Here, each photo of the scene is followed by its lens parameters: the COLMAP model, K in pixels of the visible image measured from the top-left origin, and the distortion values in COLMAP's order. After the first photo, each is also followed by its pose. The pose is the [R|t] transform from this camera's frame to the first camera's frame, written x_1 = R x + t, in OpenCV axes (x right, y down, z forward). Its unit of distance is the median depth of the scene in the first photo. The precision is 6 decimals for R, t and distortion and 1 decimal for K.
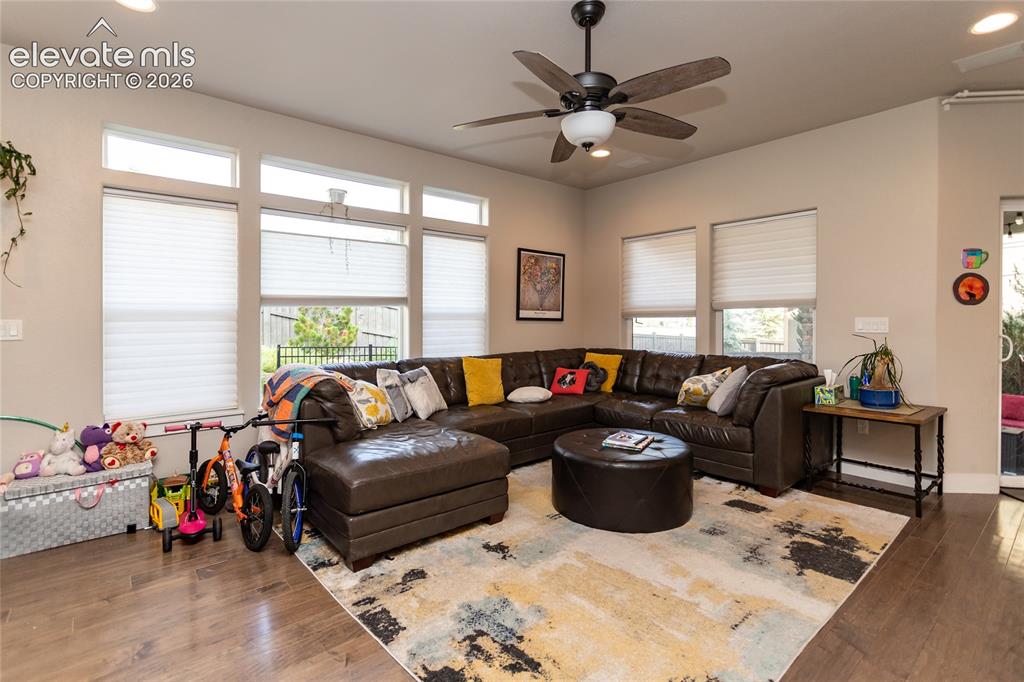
lens RADIAL K [[479.3, 0, 511.1], [0, 479.3, 321.9], [0, 0, 1]] dist [0.002229, -0.000884]
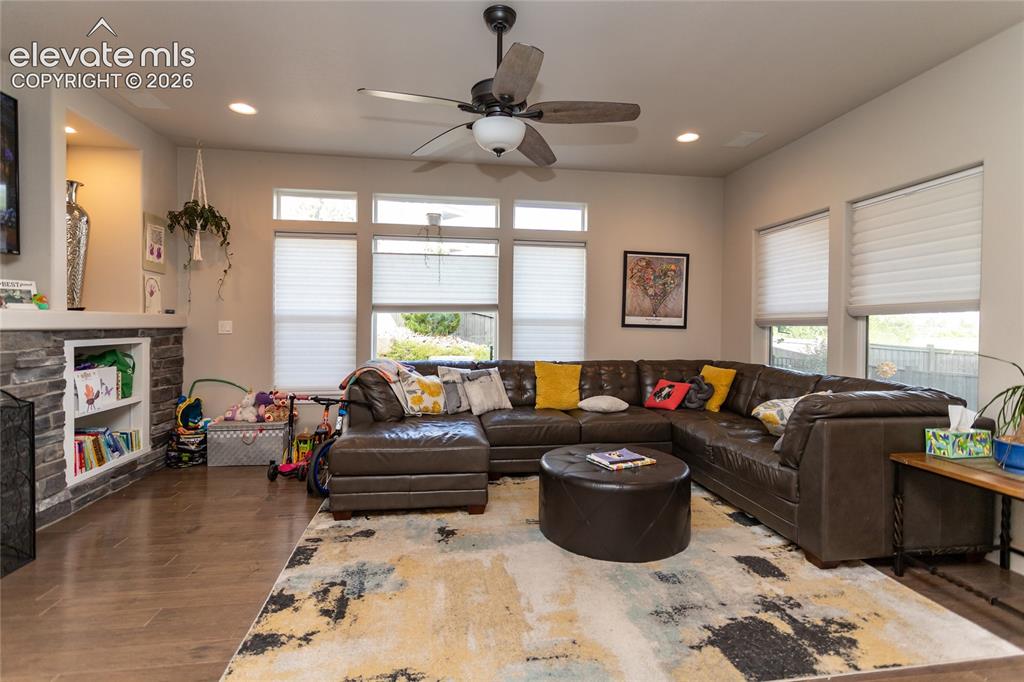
lens RADIAL K [[479.3, 0, 511.3], [0, 479.3, 334.6], [0, 0, 1]] dist [0.002229, -0.000884]
pose [[0.850863, 0.022954, -0.524886, 0.495817], [-0.015859, 0.999712, 0.018011, -0.002470], [0.525148, -0.007001, 0.850982, 0.109291]]
